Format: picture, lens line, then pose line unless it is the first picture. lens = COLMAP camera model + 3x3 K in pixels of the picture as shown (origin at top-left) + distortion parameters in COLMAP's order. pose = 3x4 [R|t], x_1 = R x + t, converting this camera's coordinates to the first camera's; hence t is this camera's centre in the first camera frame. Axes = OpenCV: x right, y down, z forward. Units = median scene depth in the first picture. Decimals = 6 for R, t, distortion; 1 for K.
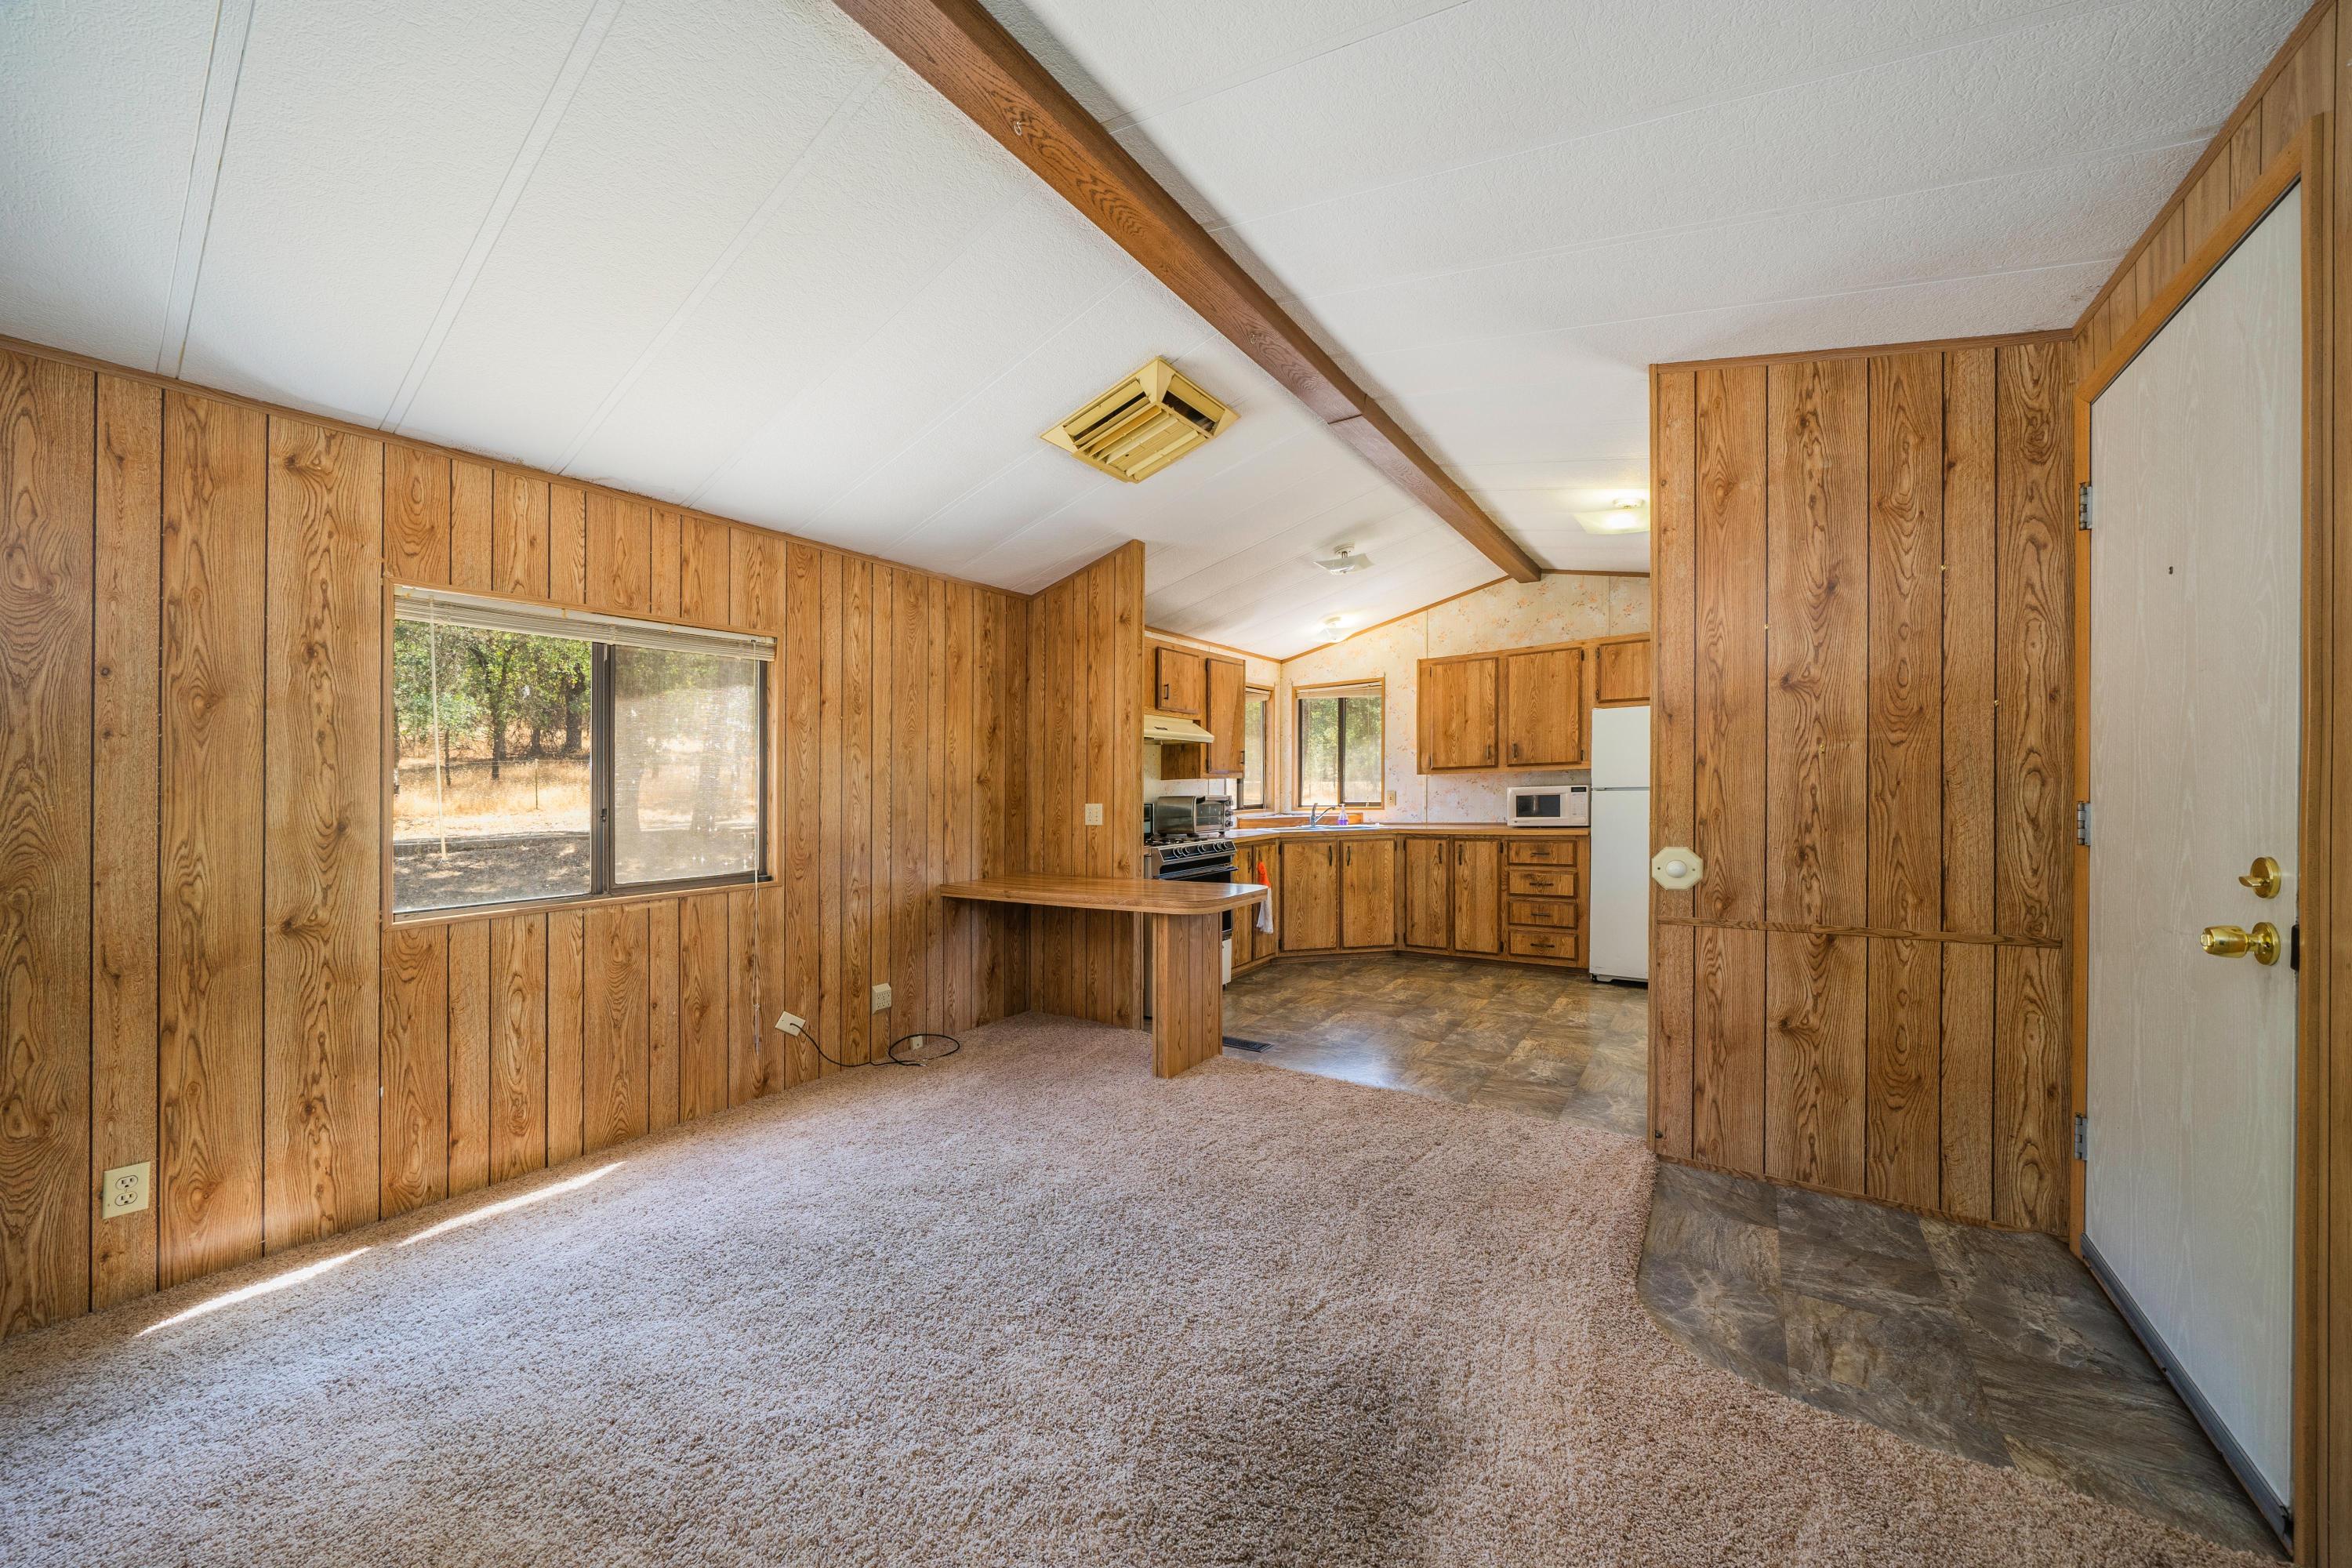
lens RADIAL K [[799.2, 0, 1167.1], [0, 799.2, 836.5], [0, 0, 1]] dist [-0.007162, 0.000503]
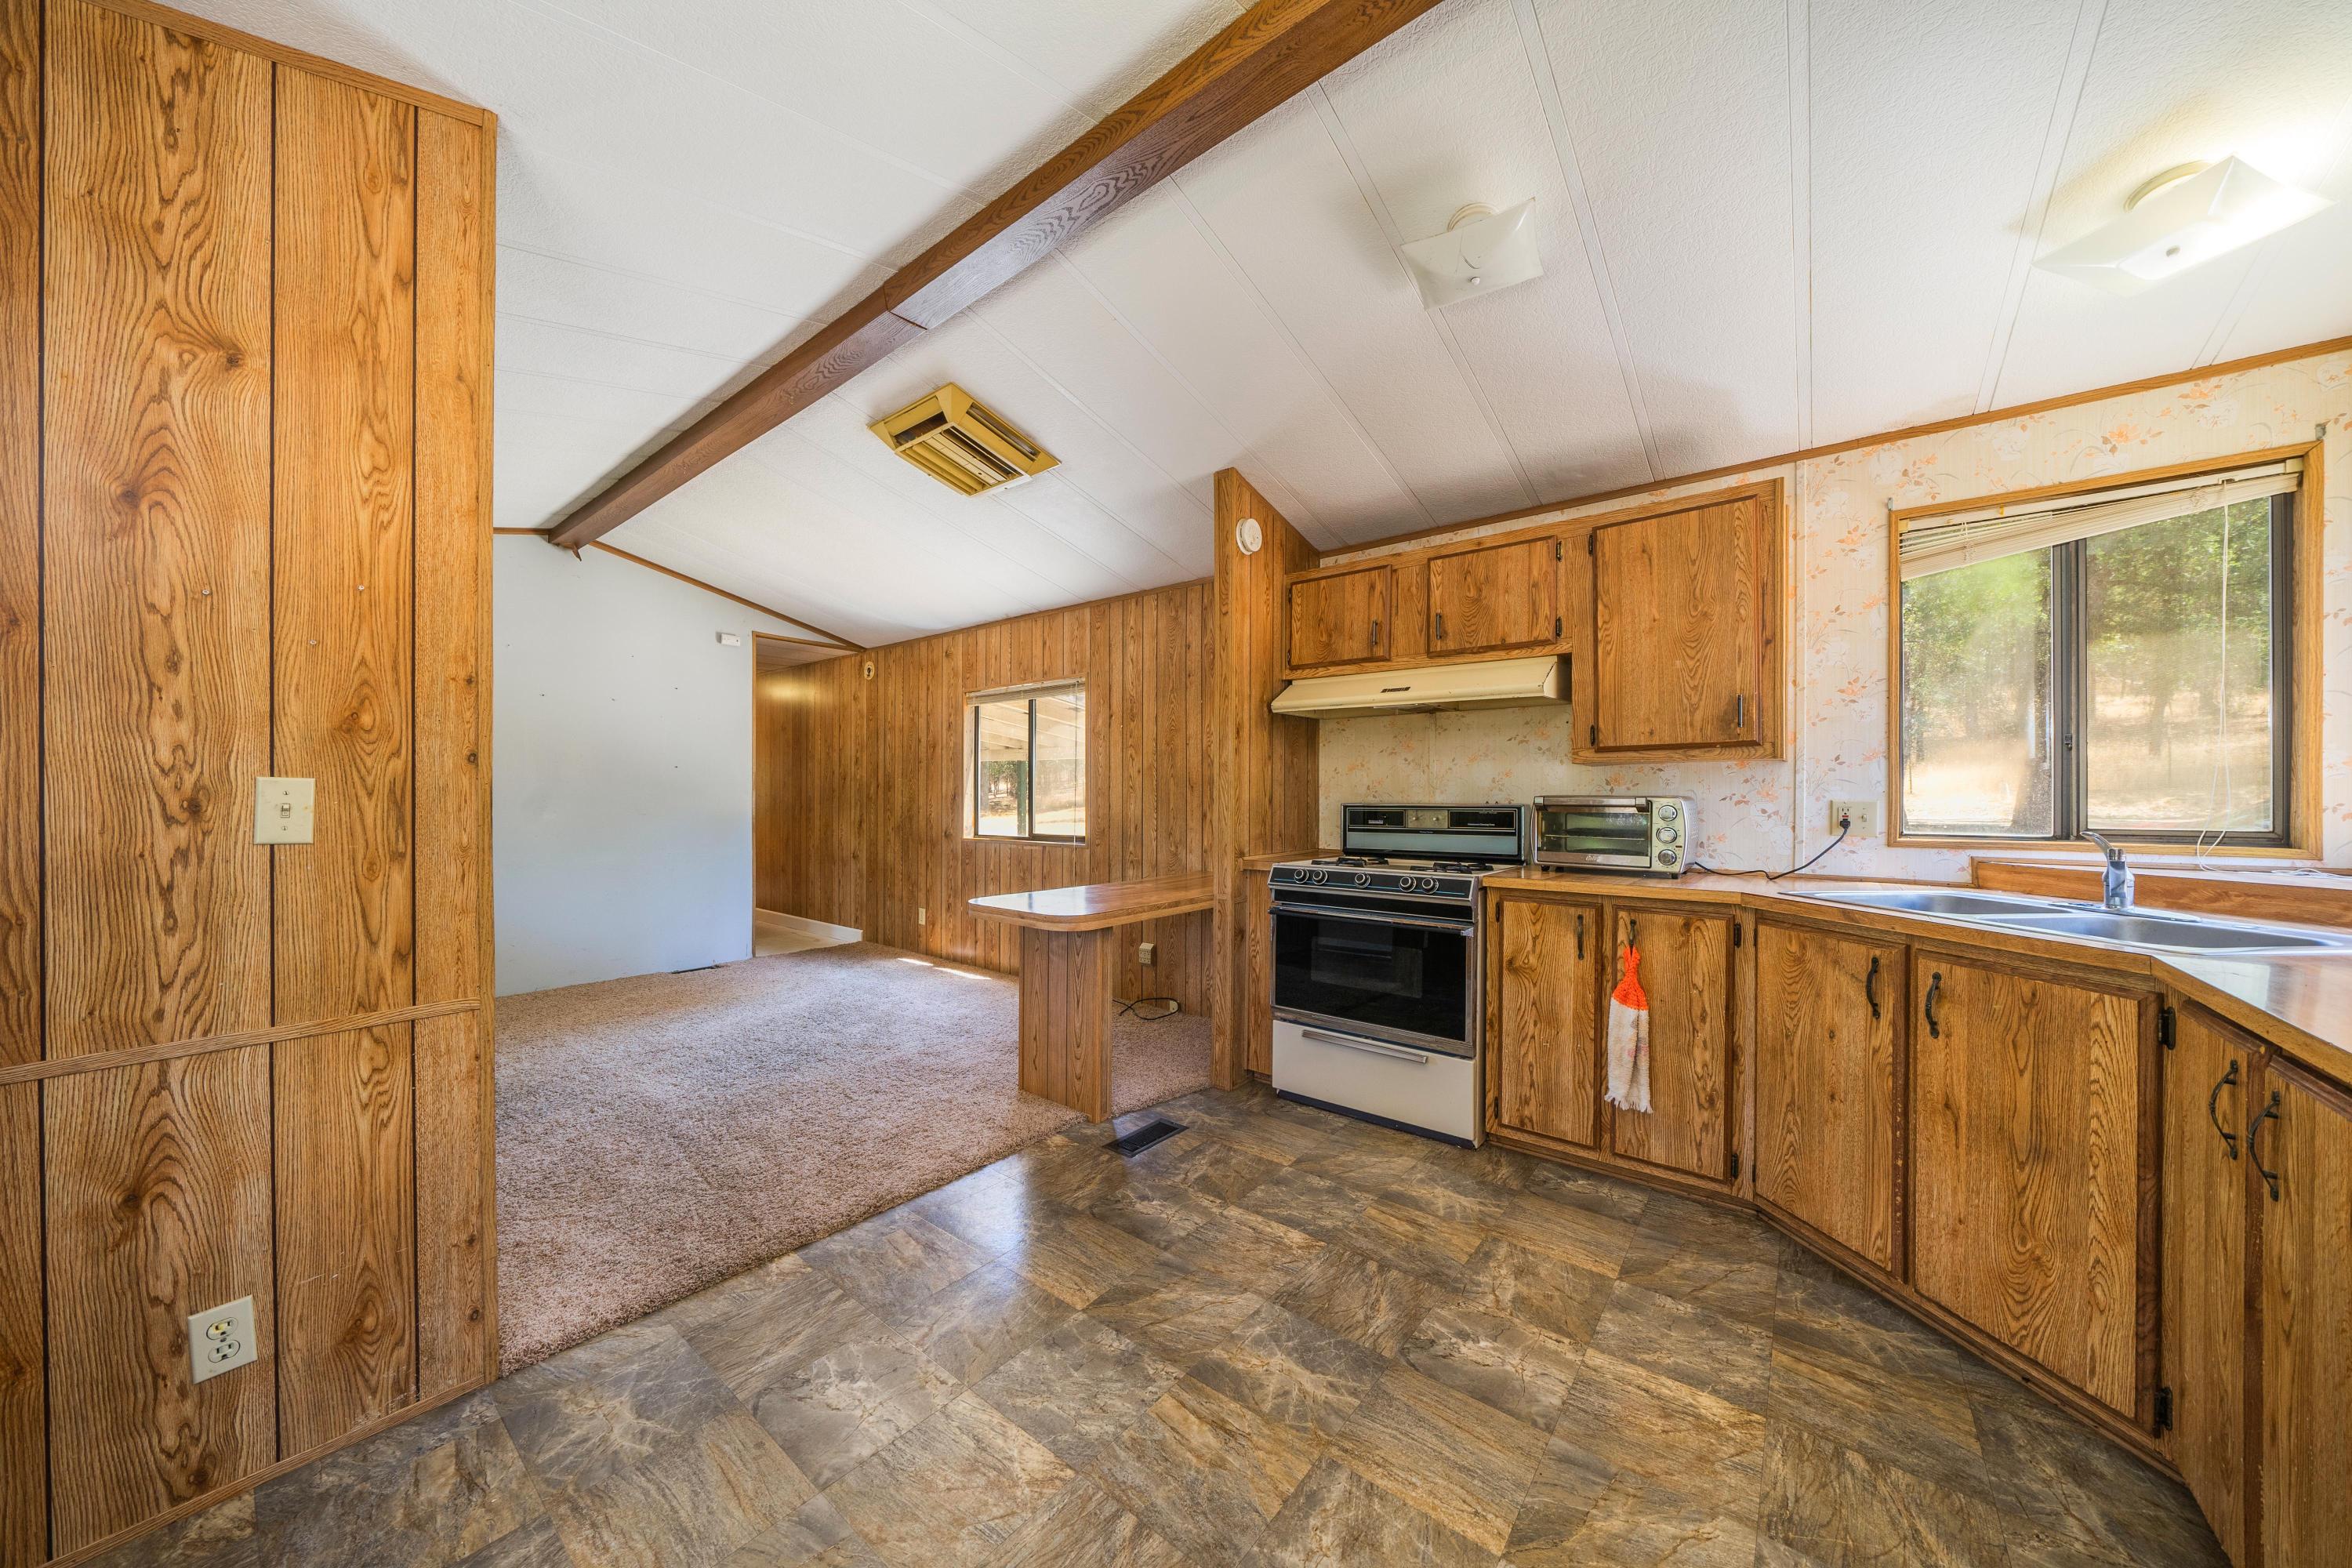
lens RADIAL K [[799.2, 0, 1163.7], [0, 799.2, 793.1], [0, 0, 1]] dist [-0.007162, 0.000503]
pose [[-0.060880, 0.024292, -0.997849, 0.837747], [-0.055043, 0.998101, 0.027657, -0.075171], [0.996626, 0.056609, -0.059427, 1.091670]]
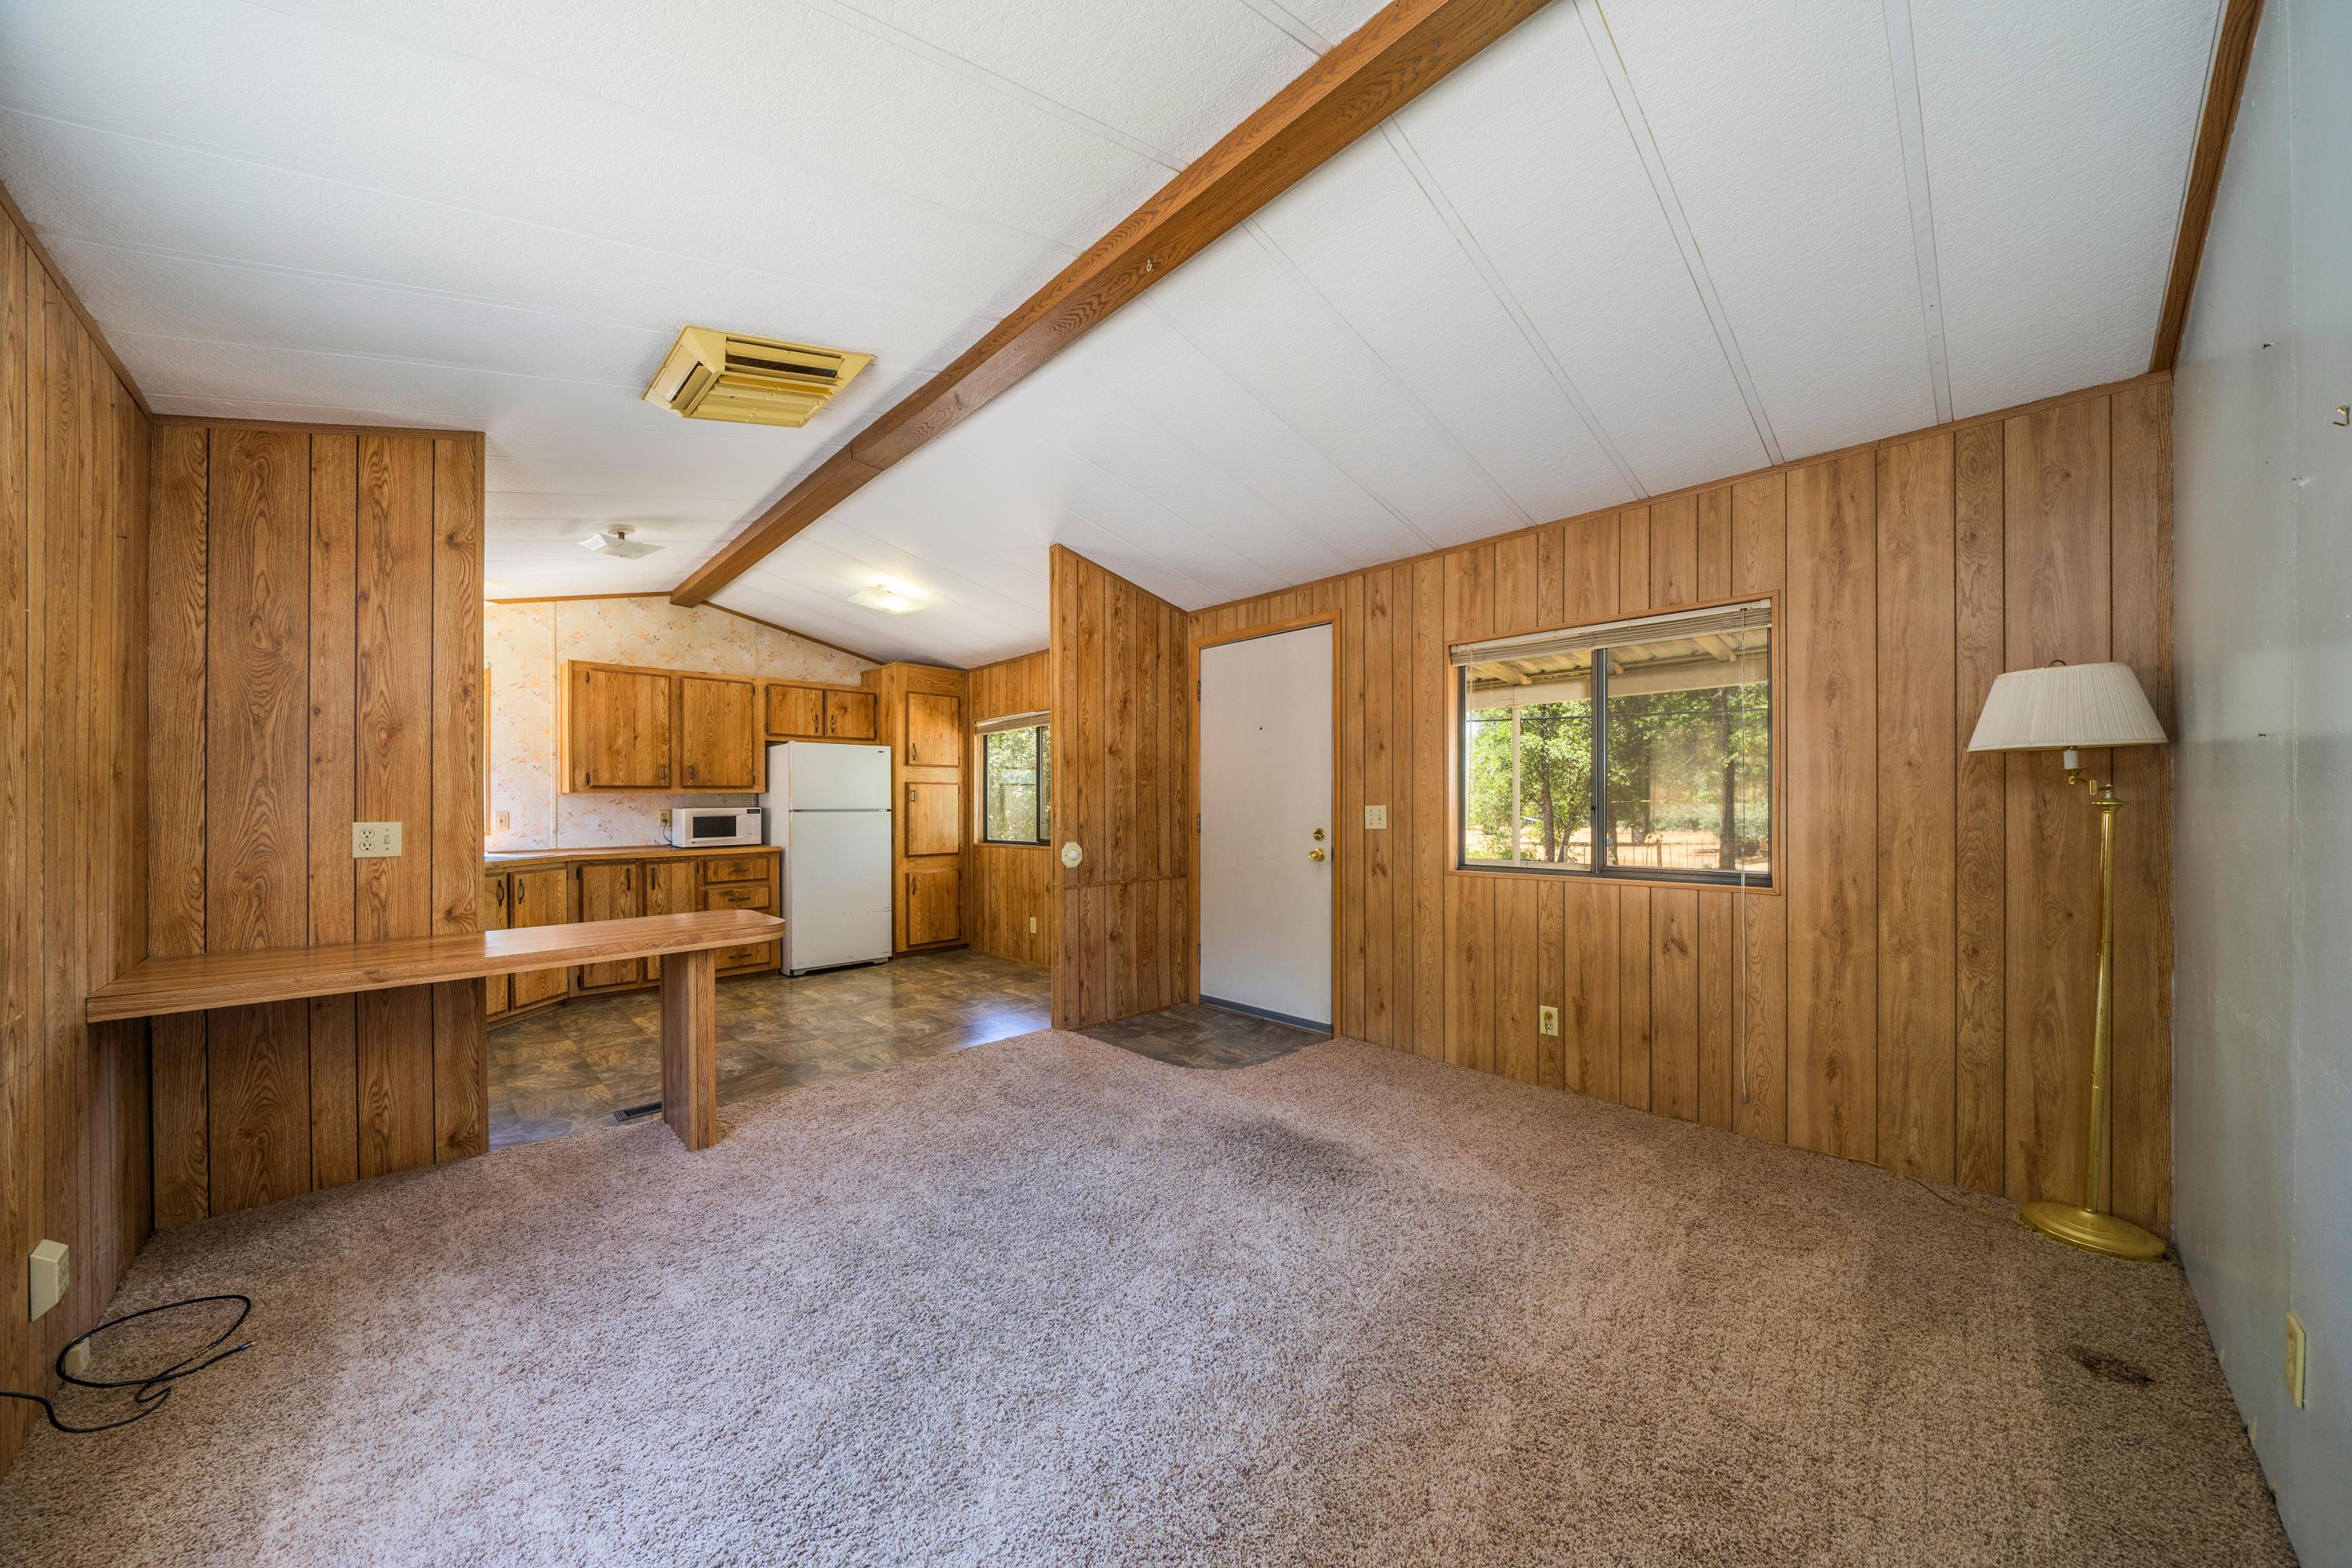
lens RADIAL K [[799.2, 0, 1164.0], [0, 799.2, 805.9], [0, 0, 1]] dist [-0.007162, 0.000503]
pose [[0.186593, 0.019075, 0.982252, -0.664030], [0.057647, 0.997876, -0.030329, 0.001160], [-0.980745, 0.062283, 0.185097, 0.329157]]
